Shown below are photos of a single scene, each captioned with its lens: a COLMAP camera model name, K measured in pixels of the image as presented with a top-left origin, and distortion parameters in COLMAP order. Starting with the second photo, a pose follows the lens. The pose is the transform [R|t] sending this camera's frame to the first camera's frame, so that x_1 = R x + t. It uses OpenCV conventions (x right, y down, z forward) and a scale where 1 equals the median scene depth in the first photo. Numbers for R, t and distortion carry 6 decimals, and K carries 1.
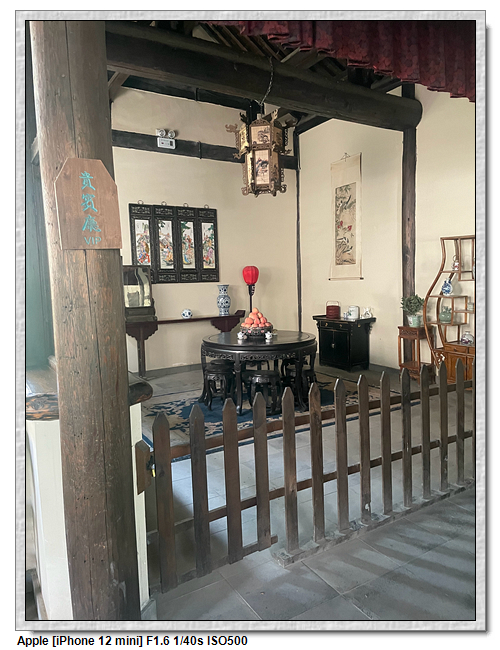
lens RADIAL K [[451.1, 0, 252.4], [0, 451.1, 325.7], [0, 0, 1]] dist [0.073846, 0.000196]
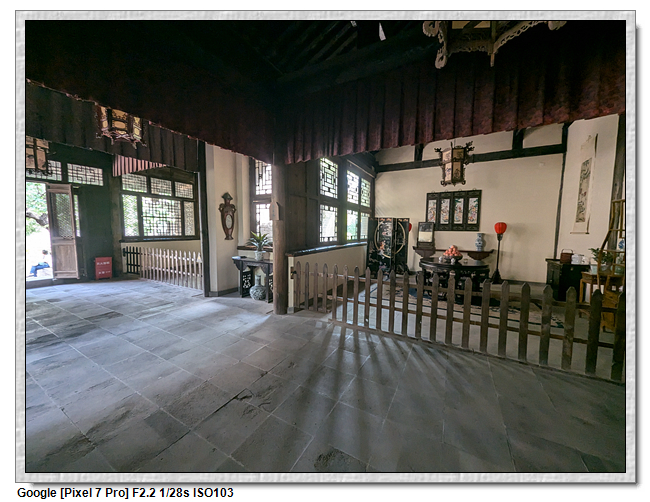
lens RADIAL K [[232.4, 0, 322.4], [0, 232.4, 247.4], [0, 0, 1]] dist [0.000185, -0.000030]
pose [[0.494150, 0.100599, -0.863536, 0.424667], [-0.114809, 0.992134, 0.049882, -0.012689], [0.861762, 0.074493, 0.501813, 0.045569]]
